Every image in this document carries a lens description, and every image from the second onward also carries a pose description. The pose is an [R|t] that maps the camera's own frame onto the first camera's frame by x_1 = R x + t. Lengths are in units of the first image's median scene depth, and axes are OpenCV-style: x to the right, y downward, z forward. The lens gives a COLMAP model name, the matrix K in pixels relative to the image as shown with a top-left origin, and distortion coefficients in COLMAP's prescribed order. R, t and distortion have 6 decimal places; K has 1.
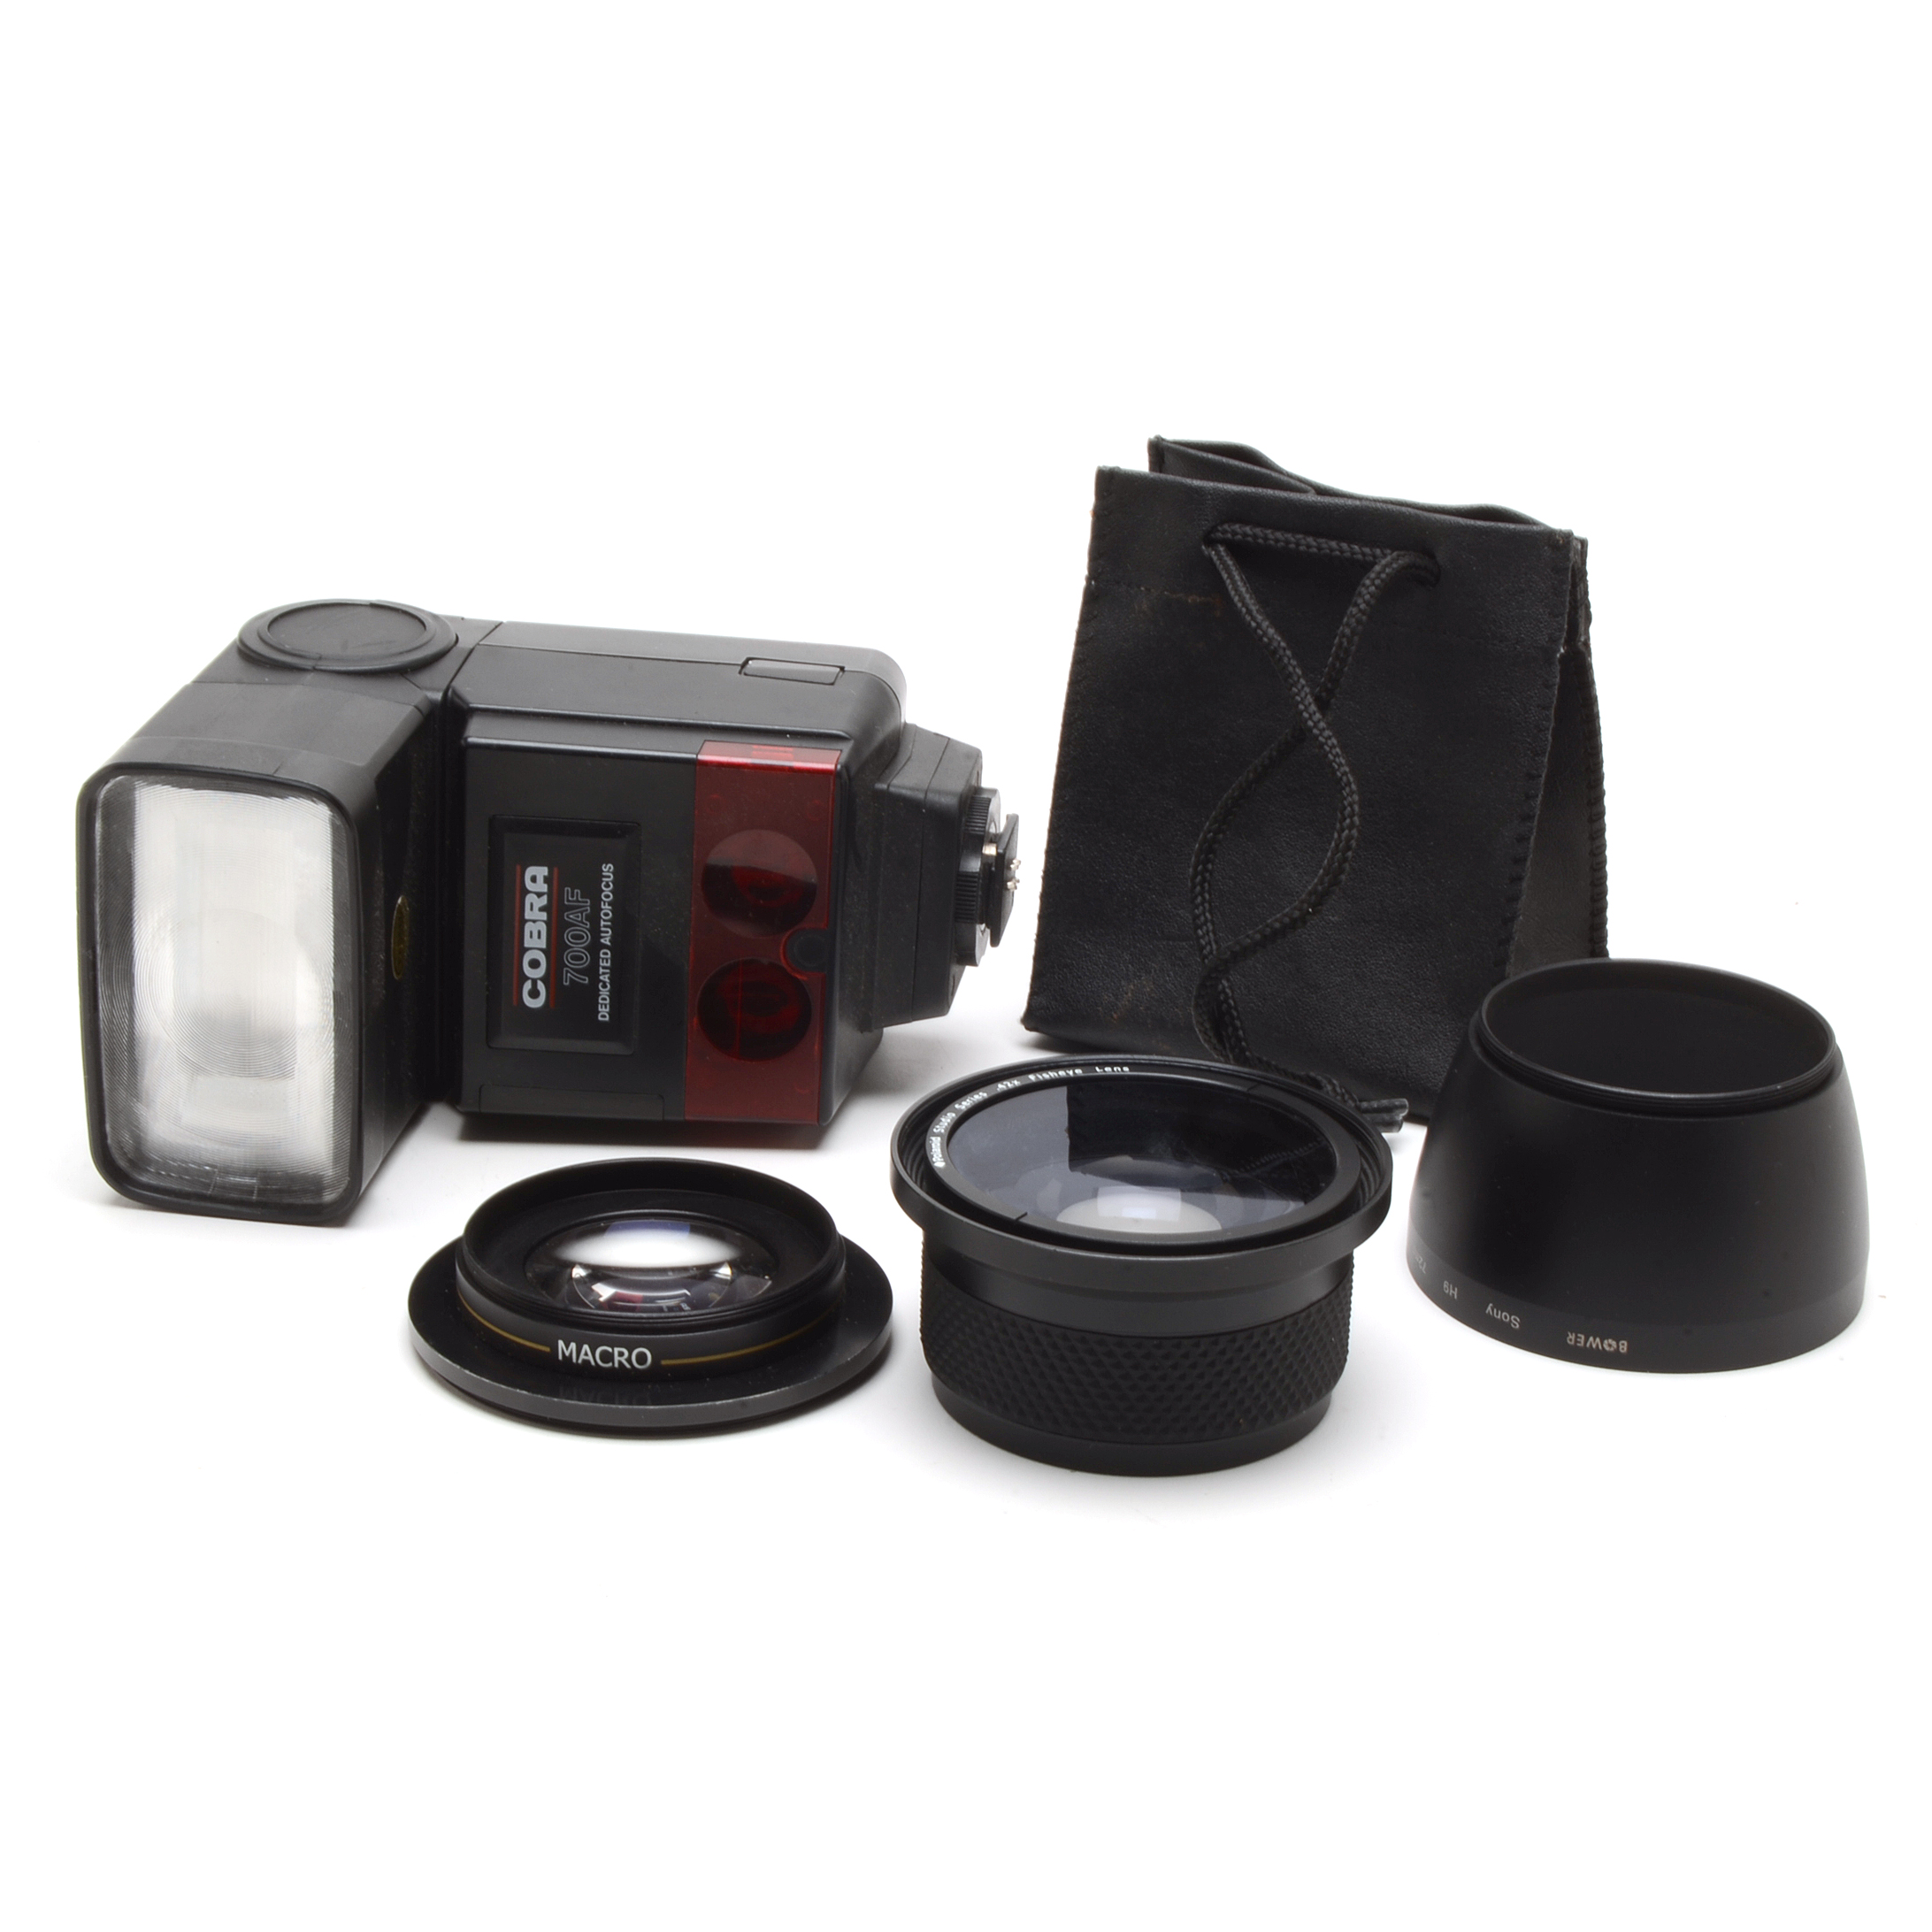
lens RADIAL K [[3940.8, 0, 970.8], [0, 3940.8, 960.0], [0, 0, 1]] dist [-0.001435, 0.000000]
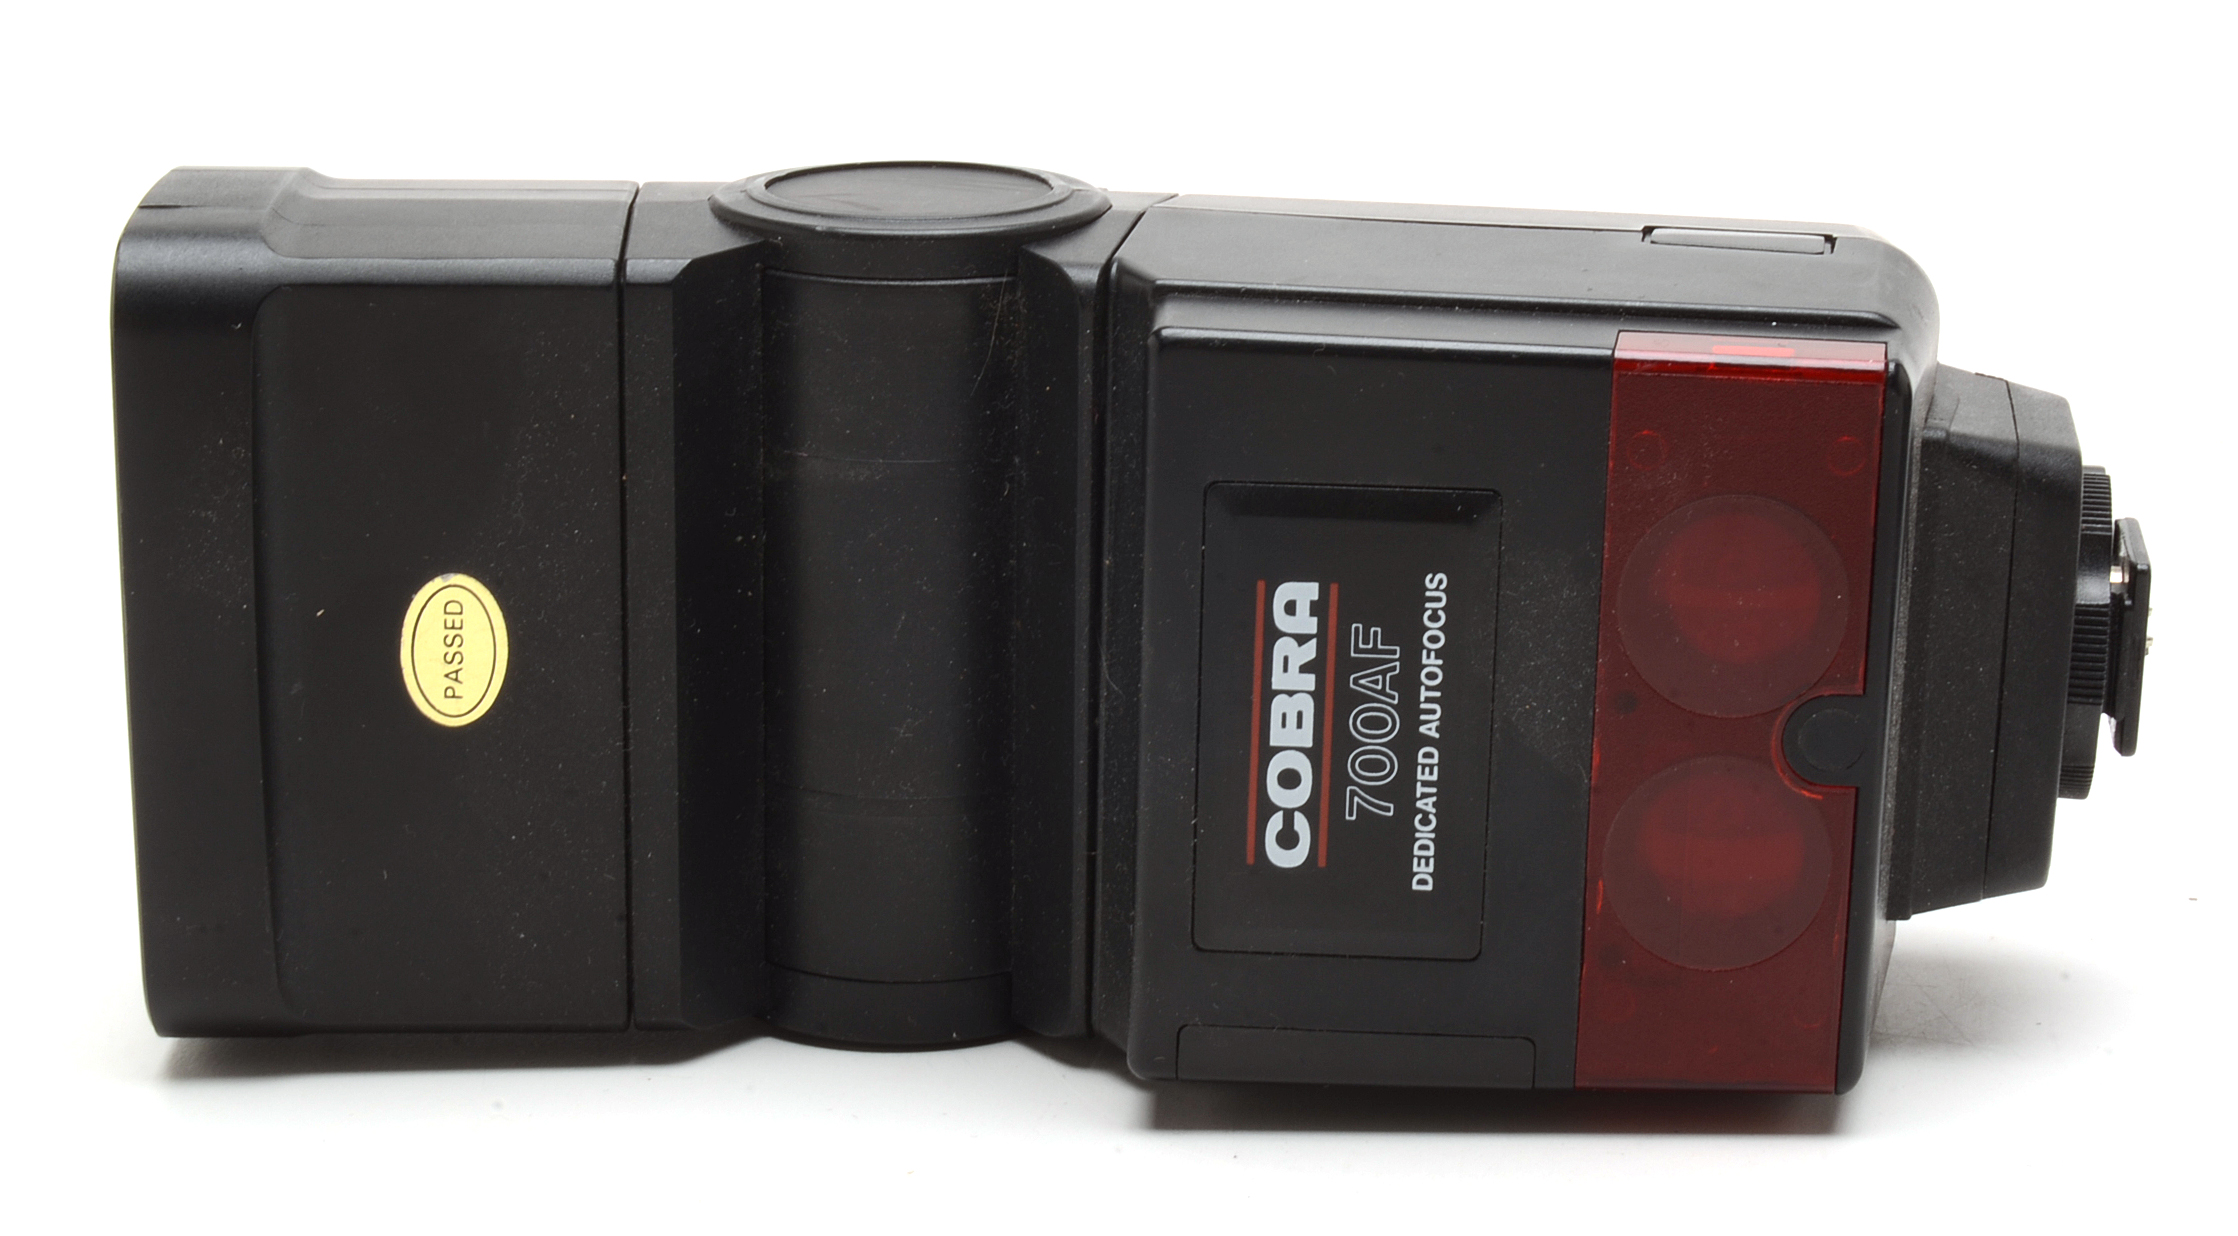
lens RADIAL K [[3823.3, 0, 1111.0], [0, 3823.3, 616.2], [0, 0, 1]] dist [-0.046747, 0.000000]
pose [[0.998221, -0.025905, -0.053702, -0.106912], [0.018531, 0.990873, -0.133520, 0.046069], [0.056671, 0.132287, 0.989590, 0.504916]]
